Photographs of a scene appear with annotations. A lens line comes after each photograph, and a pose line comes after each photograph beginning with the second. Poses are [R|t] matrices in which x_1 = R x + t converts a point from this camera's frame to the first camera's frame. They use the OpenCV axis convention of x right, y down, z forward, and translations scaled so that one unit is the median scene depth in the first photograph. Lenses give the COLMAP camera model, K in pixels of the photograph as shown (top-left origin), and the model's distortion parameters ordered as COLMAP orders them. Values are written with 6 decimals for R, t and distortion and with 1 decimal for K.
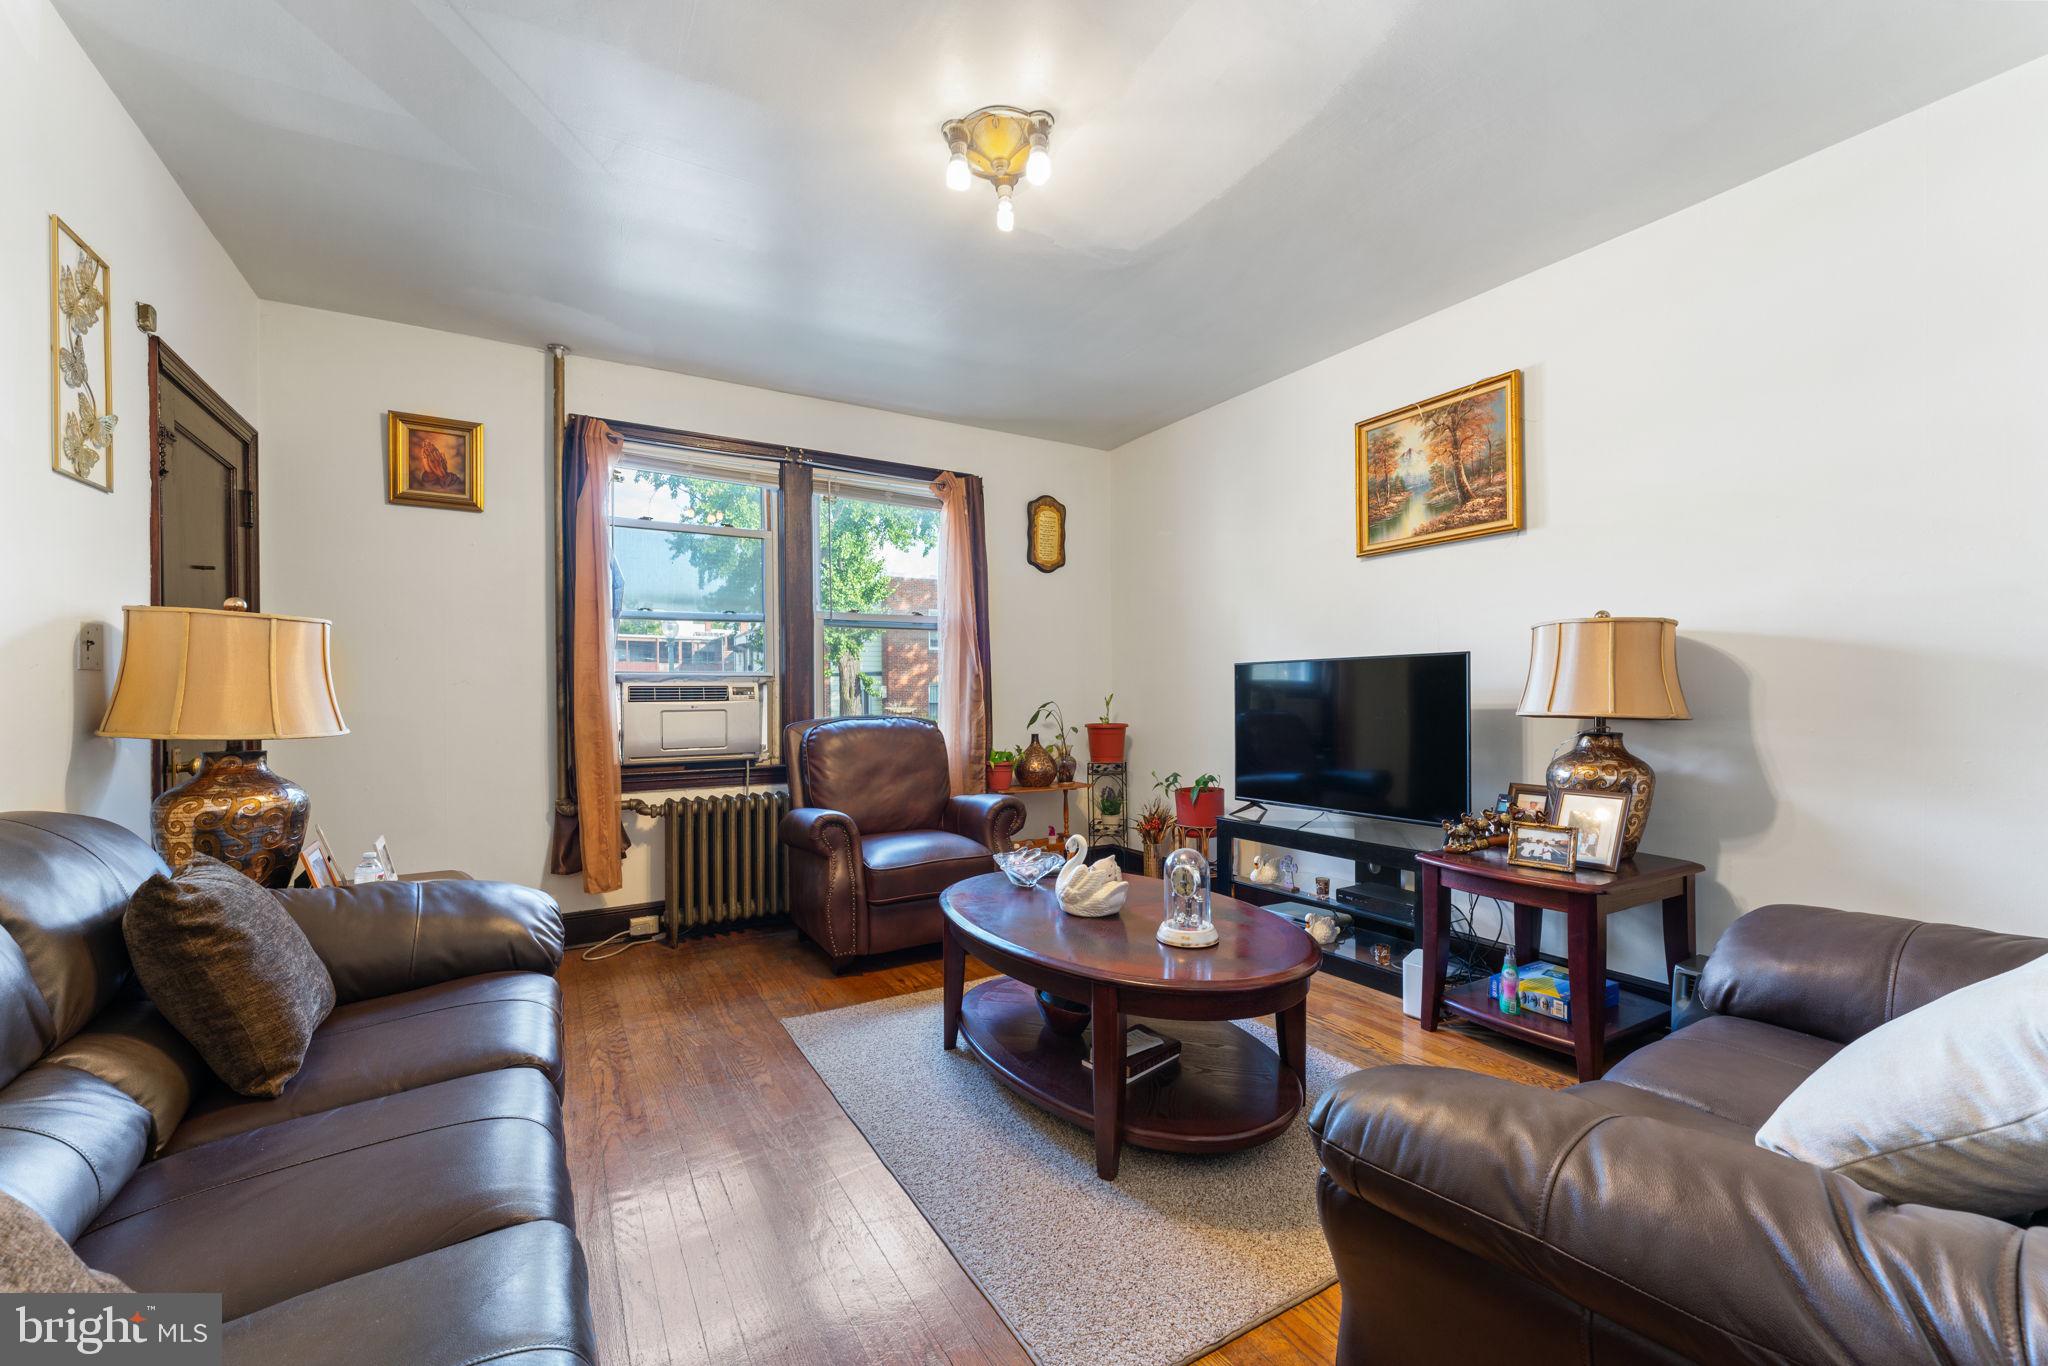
lens RADIAL K [[818.7, 0, 1032.3], [0, 818.7, 696.3], [0, 0, 1]] dist [-0.004000, -0.000253]
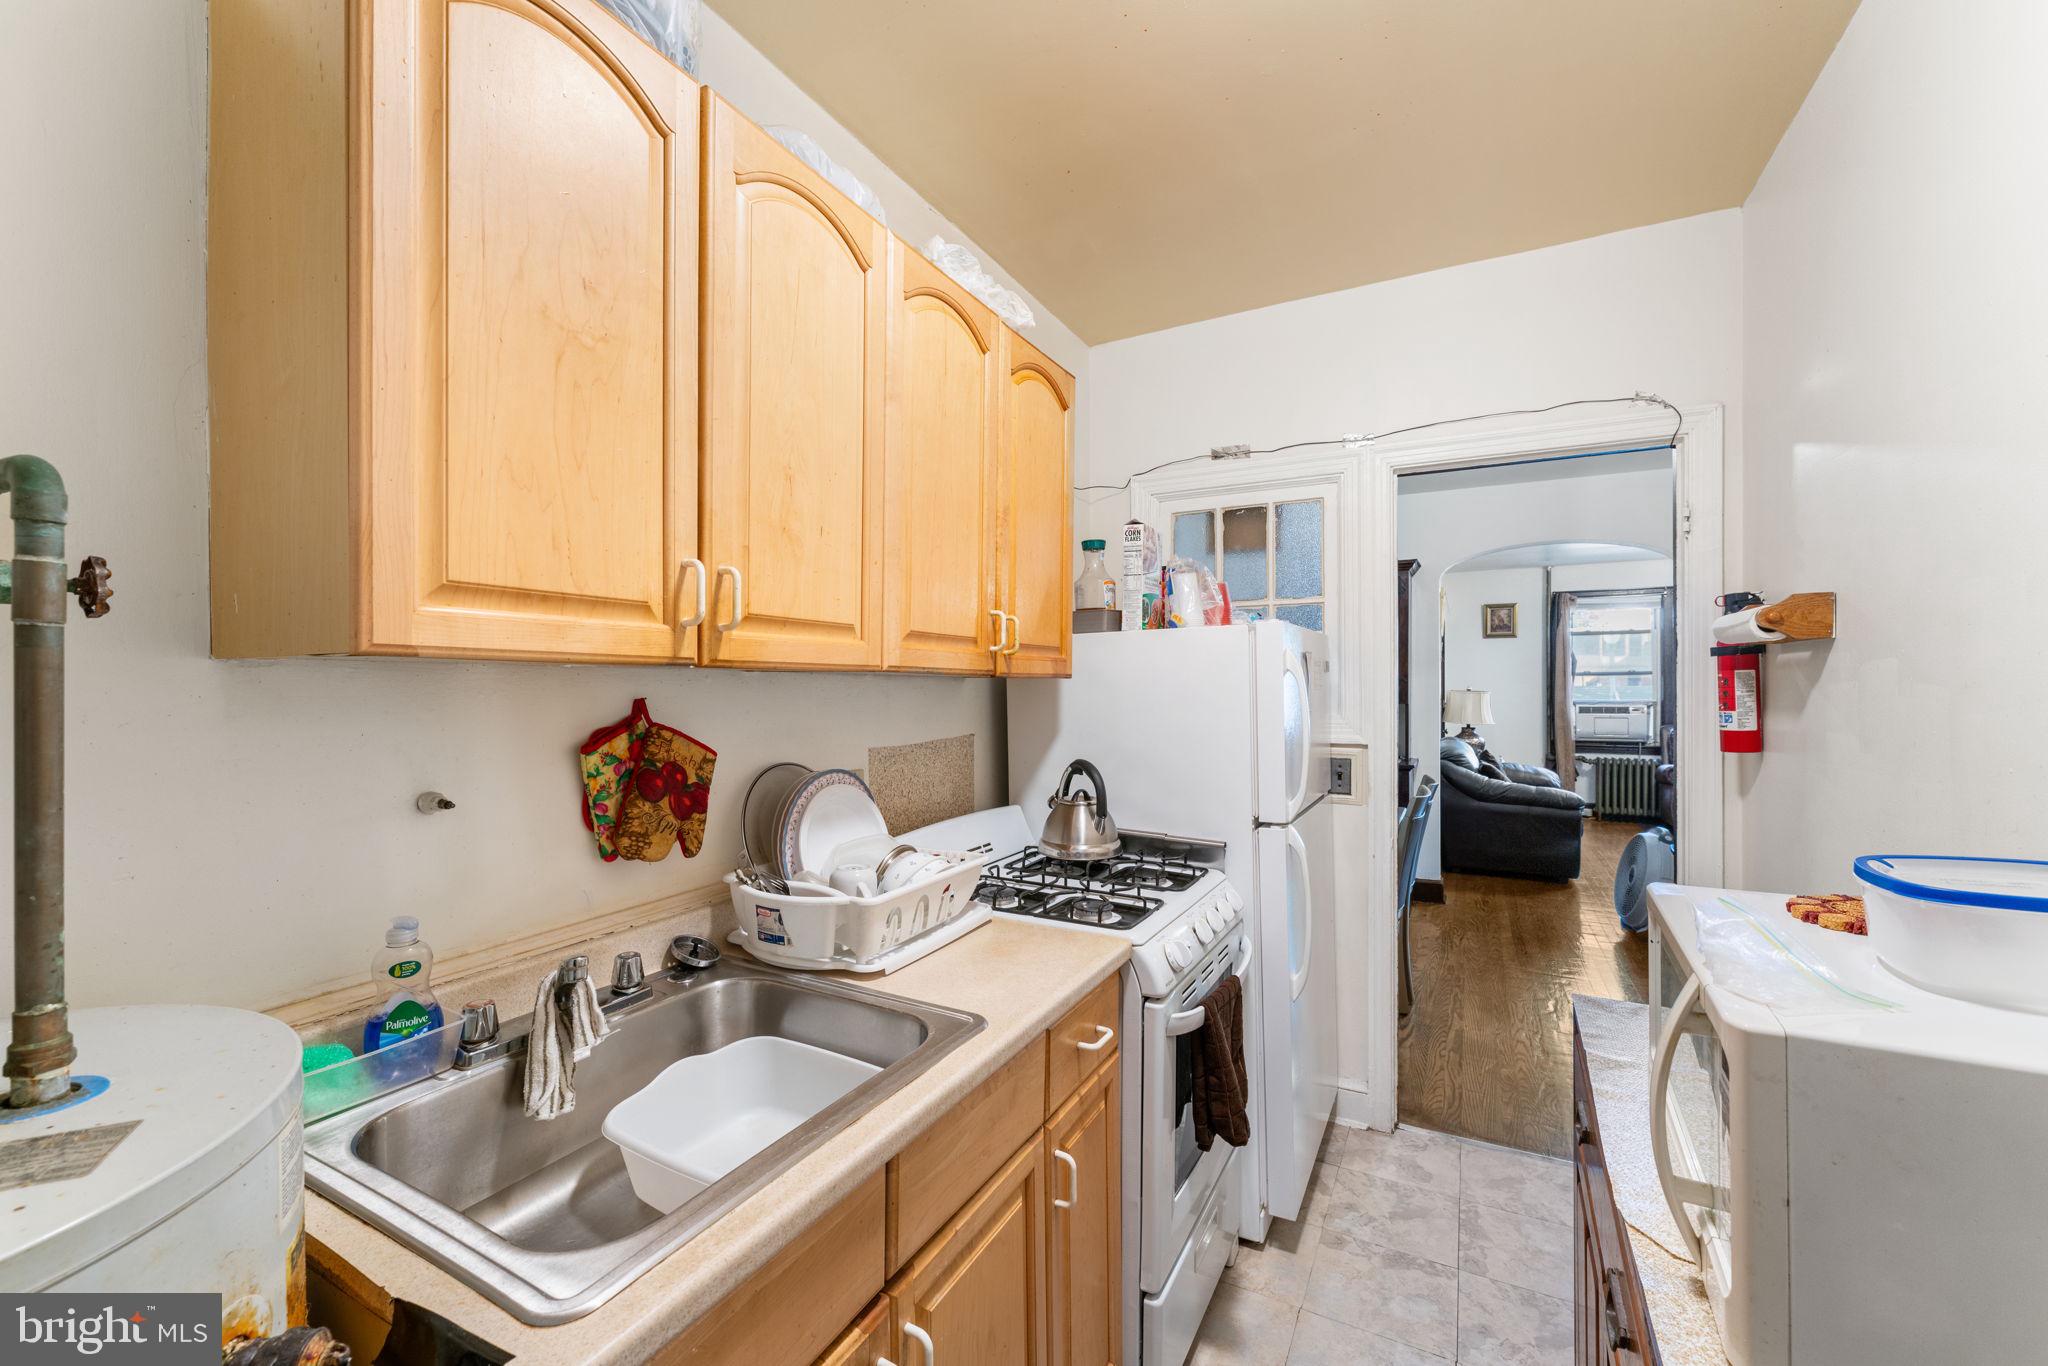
lens RADIAL K [[818.7, 0, 1035.2], [0, 818.7, 687.1], [0, 0, 1]] dist [-0.004000, -0.000253]
pose [[0.493540, 0.004292, -0.869712, 0.742861], [-0.003668, 0.999989, 0.002854, -0.067468], [0.869715, 0.001781, 0.493551, -1.449923]]
